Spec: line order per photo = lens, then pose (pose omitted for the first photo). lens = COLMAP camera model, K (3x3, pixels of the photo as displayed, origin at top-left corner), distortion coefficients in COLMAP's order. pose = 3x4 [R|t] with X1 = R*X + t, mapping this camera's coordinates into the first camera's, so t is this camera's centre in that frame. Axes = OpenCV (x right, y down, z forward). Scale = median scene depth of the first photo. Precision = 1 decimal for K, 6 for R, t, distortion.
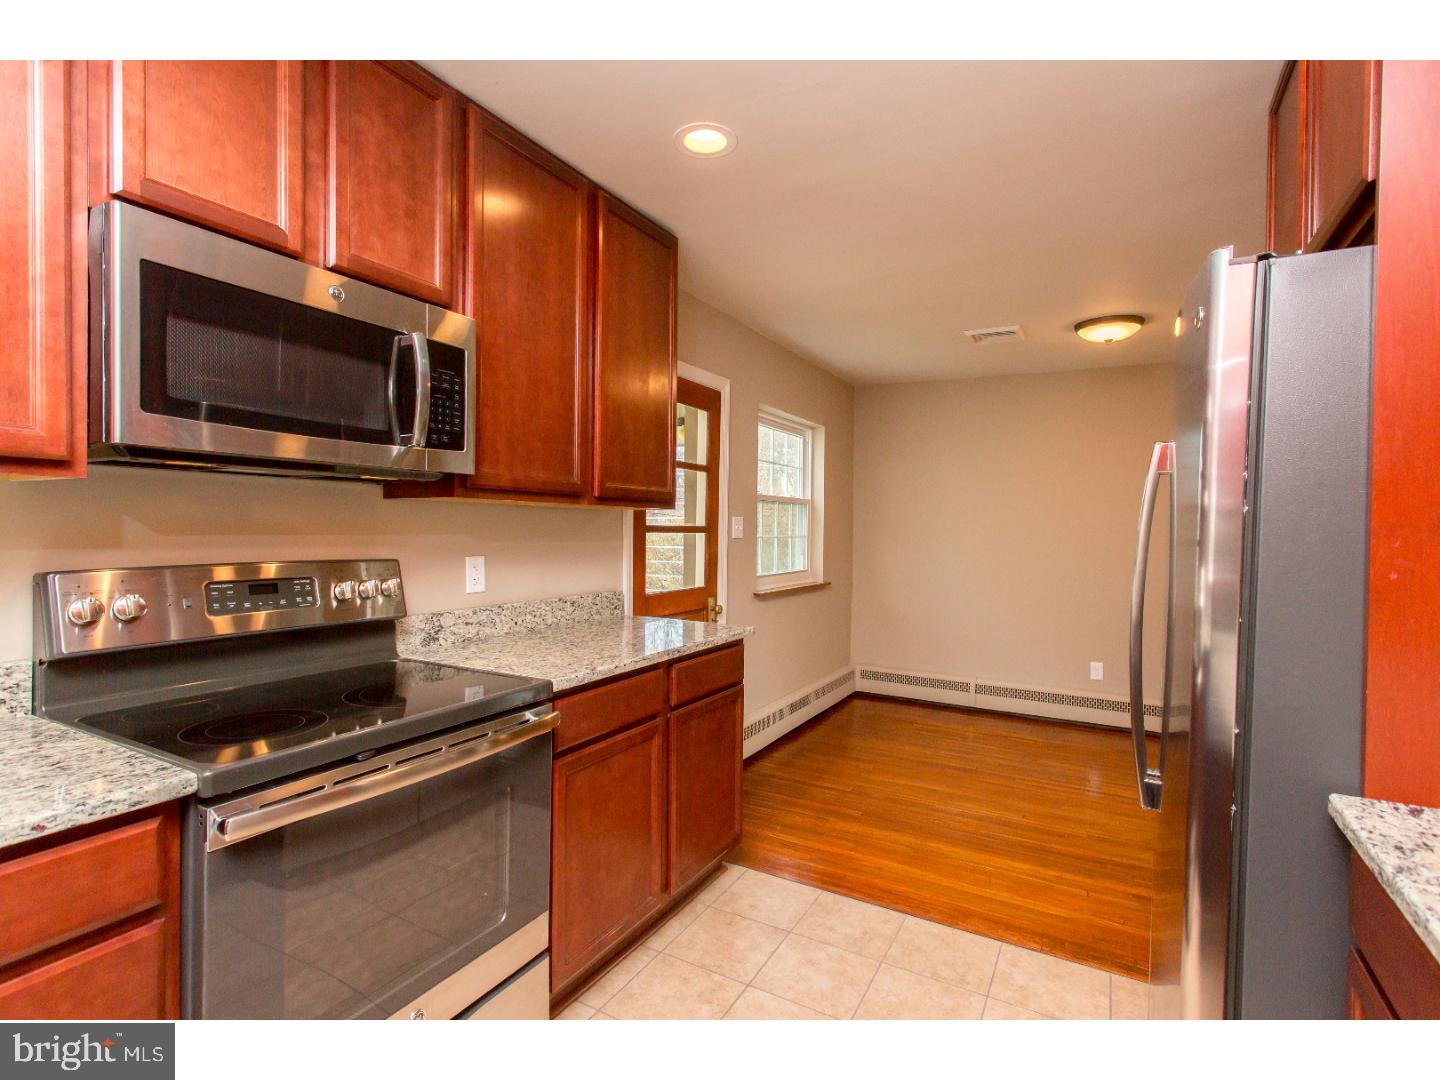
lens RADIAL K [[704.7, 0, 723.7], [0, 704.7, 520.2], [0, 0, 1]] dist [-0.001492, -0.000236]
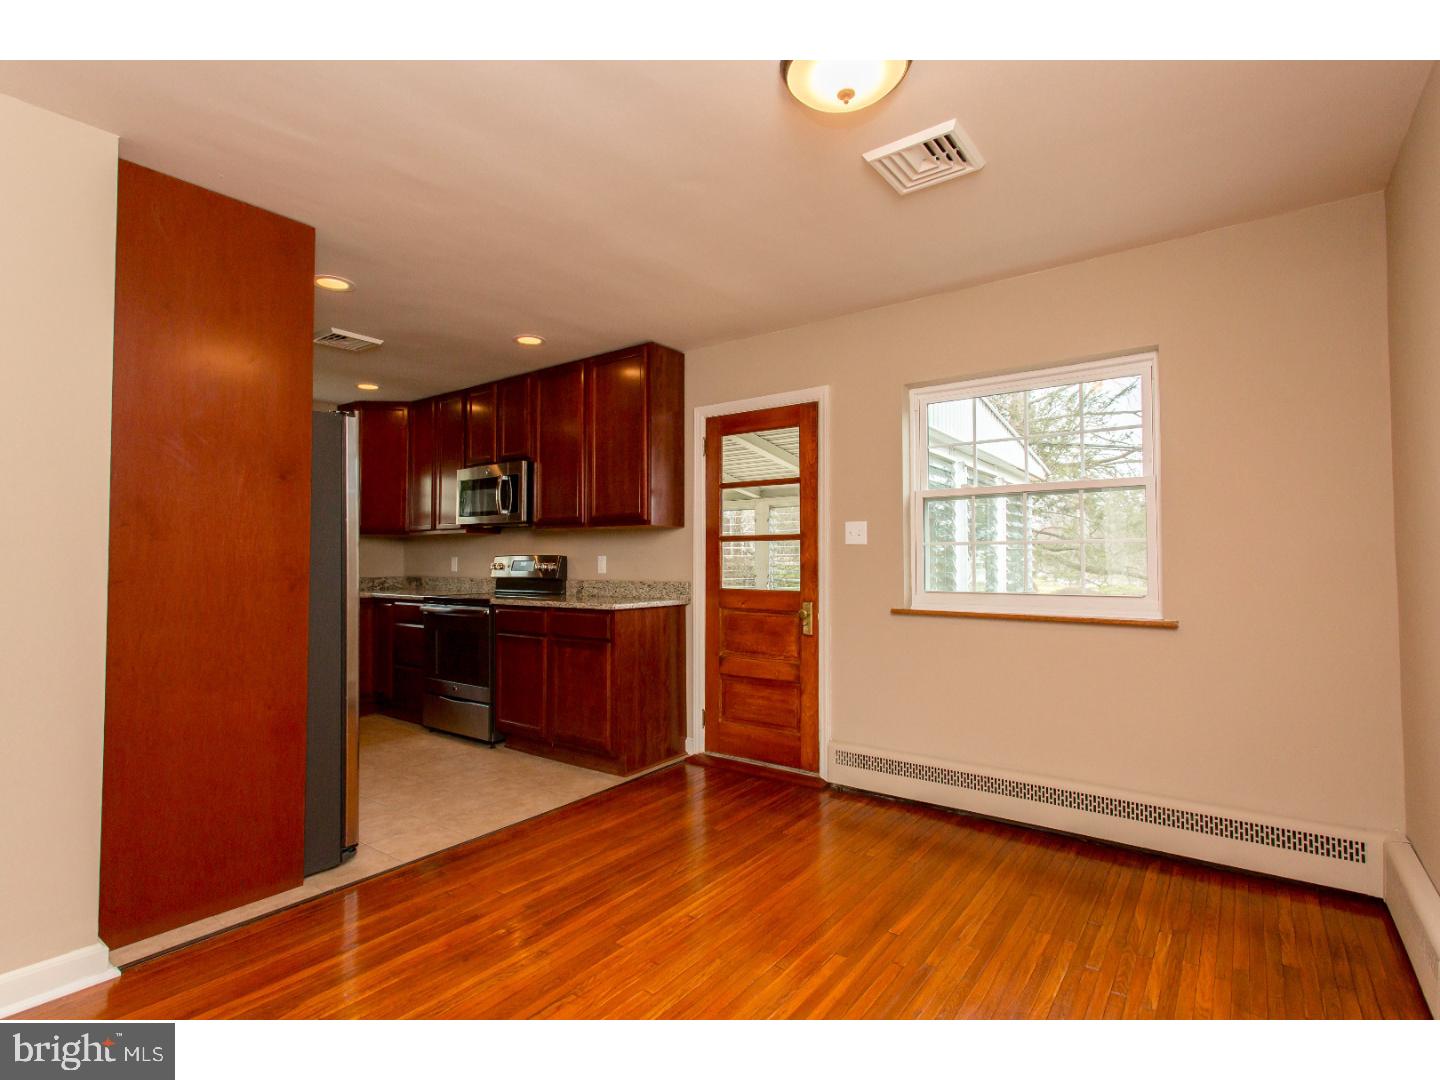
lens RADIAL K [[701.1, 0, 714.8], [0, 701.1, 536.5], [0, 0, 1]] dist [0.000897, 0.000199]
pose [[-0.138867, -0.061831, -0.988379, 1.009215], [0.001110, 0.998039, -0.062591, 0.076543], [0.990310, -0.009789, -0.138526, 0.998536]]
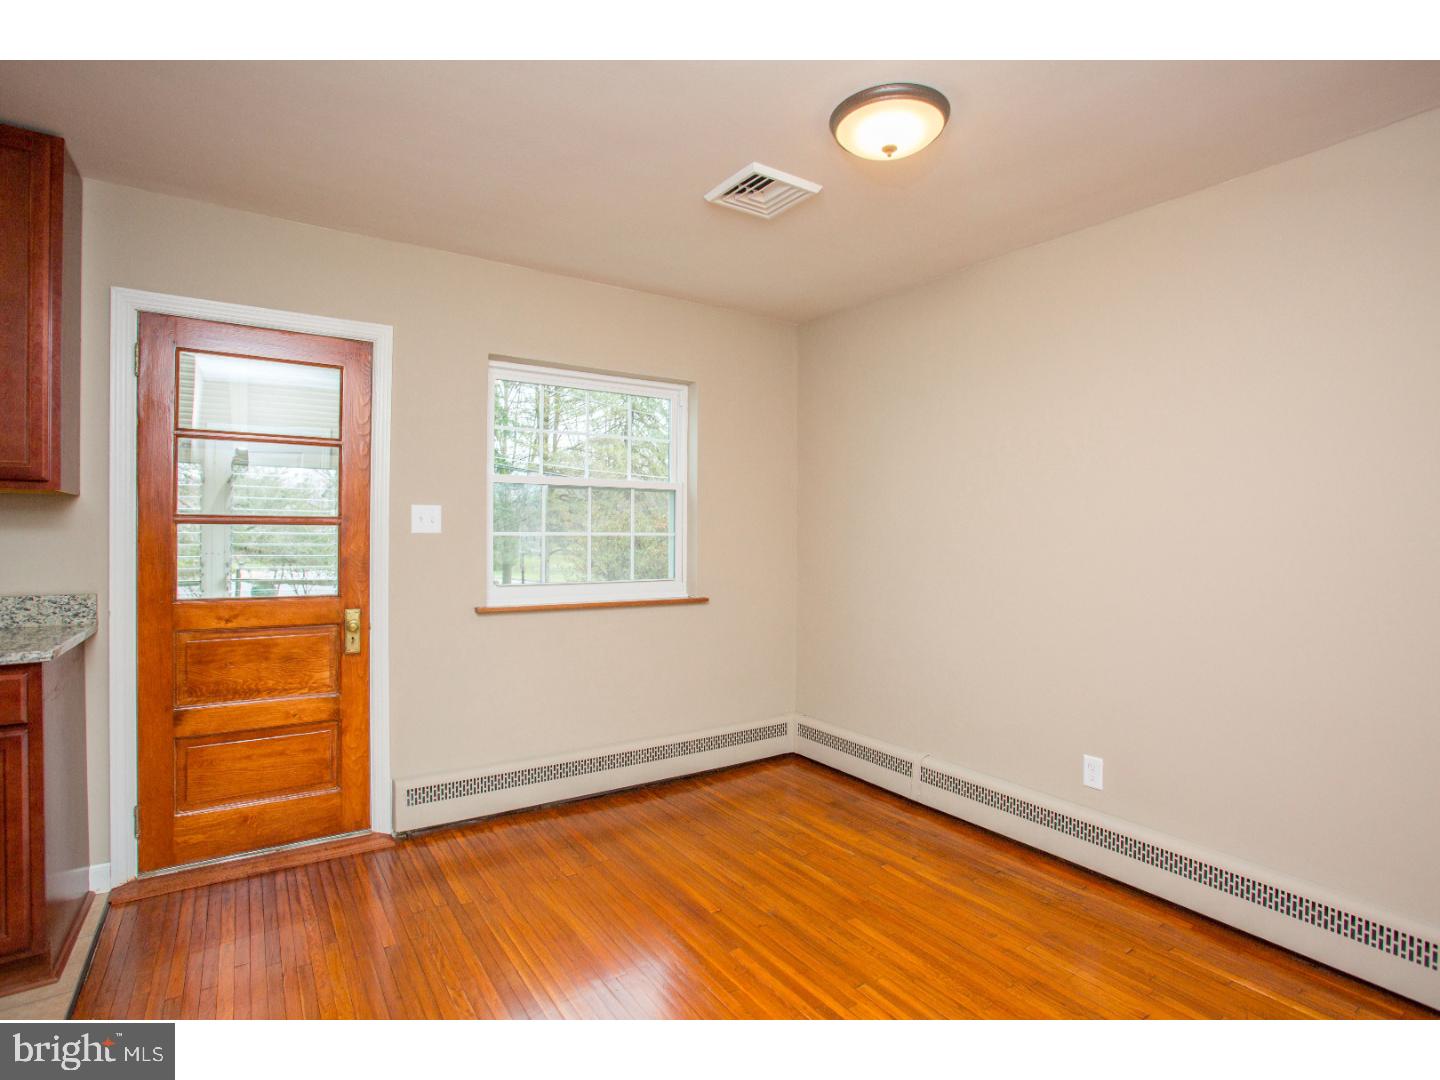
lens RADIAL K [[701.1, 0, 714.8], [0, 701.1, 536.5], [0, 0, 1]] dist [0.000897, 0.000199]
pose [[0.877611, -0.025919, -0.478672, 0.691522], [0.021595, 0.999661, -0.014536, 0.049448], [0.478887, 0.002420, 0.877873, 0.513439]]
